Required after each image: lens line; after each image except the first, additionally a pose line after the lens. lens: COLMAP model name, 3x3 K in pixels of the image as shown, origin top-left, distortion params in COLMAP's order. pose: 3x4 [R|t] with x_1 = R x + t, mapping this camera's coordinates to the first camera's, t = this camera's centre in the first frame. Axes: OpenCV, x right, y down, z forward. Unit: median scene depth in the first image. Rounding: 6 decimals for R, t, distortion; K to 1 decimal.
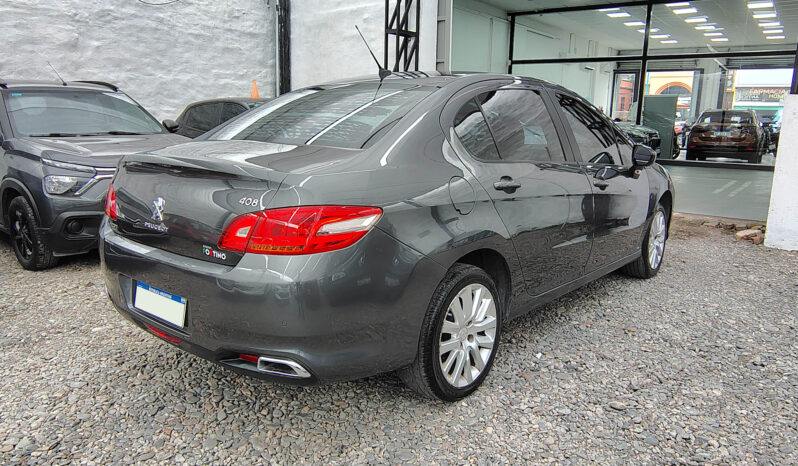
lens RADIAL K [[576.1, 0, 399.0], [0, 576.1, 233.0], [0, 0, 1]] dist [-0.007939, 0.004393]
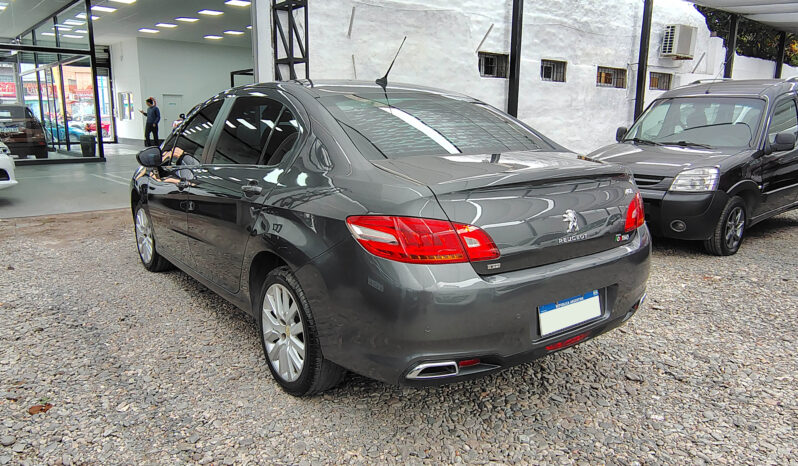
lens RADIAL K [[576.1, 0, 399.0], [0, 576.1, 233.0], [0, 0, 1]] dist [-0.007939, 0.004393]
pose [[0.230154, -0.207450, 0.950786, -0.758362], [0.193909, 0.967199, 0.164092, -0.127866], [-0.953640, 0.146600, 0.262831, 0.531109]]
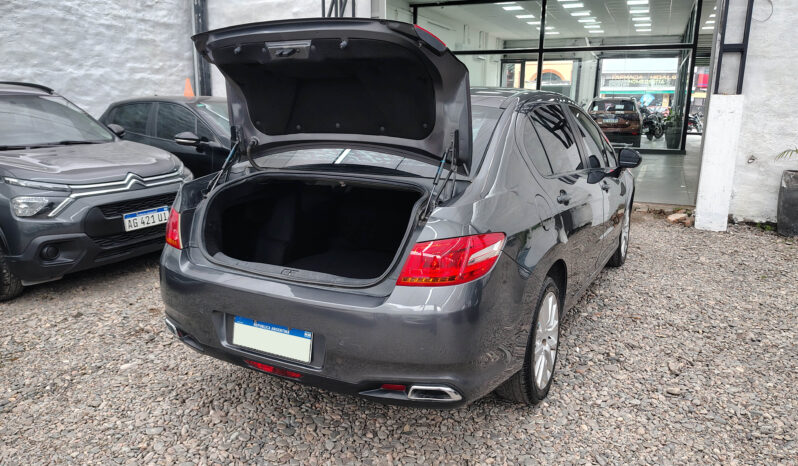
lens RADIAL K [[569.6, 0, 399.0], [0, 569.6, 233.0], [0, 0, 1]] dist [0.078277, -0.107136]
pose [[0.978576, -0.054775, 0.198466, -0.205061], [0.049787, 0.998308, 0.030041, -0.040218], [-0.199776, -0.019516, 0.979647, 0.004218]]
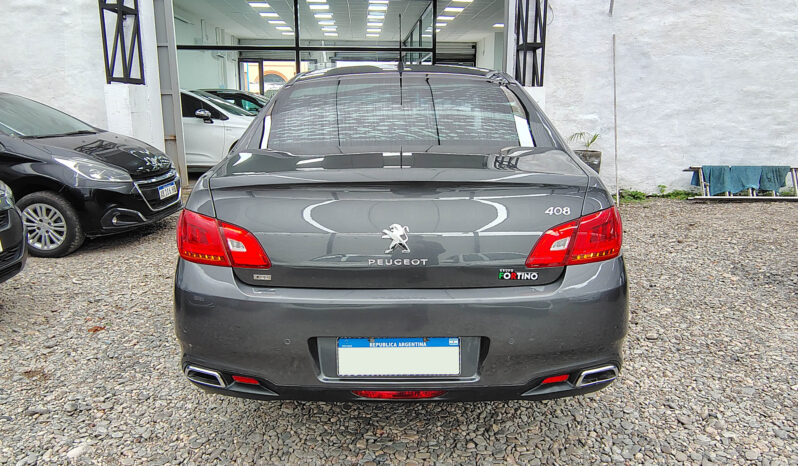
lens RADIAL K [[576.1, 0, 399.0], [0, 576.1, 233.0], [0, 0, 1]] dist [-0.007939, 0.004393]
pose [[0.771780, -0.152806, 0.617257, -0.464400], [0.139738, 0.987725, 0.069798, -0.053591], [-0.620346, 0.032385, 0.783659, 0.199661]]
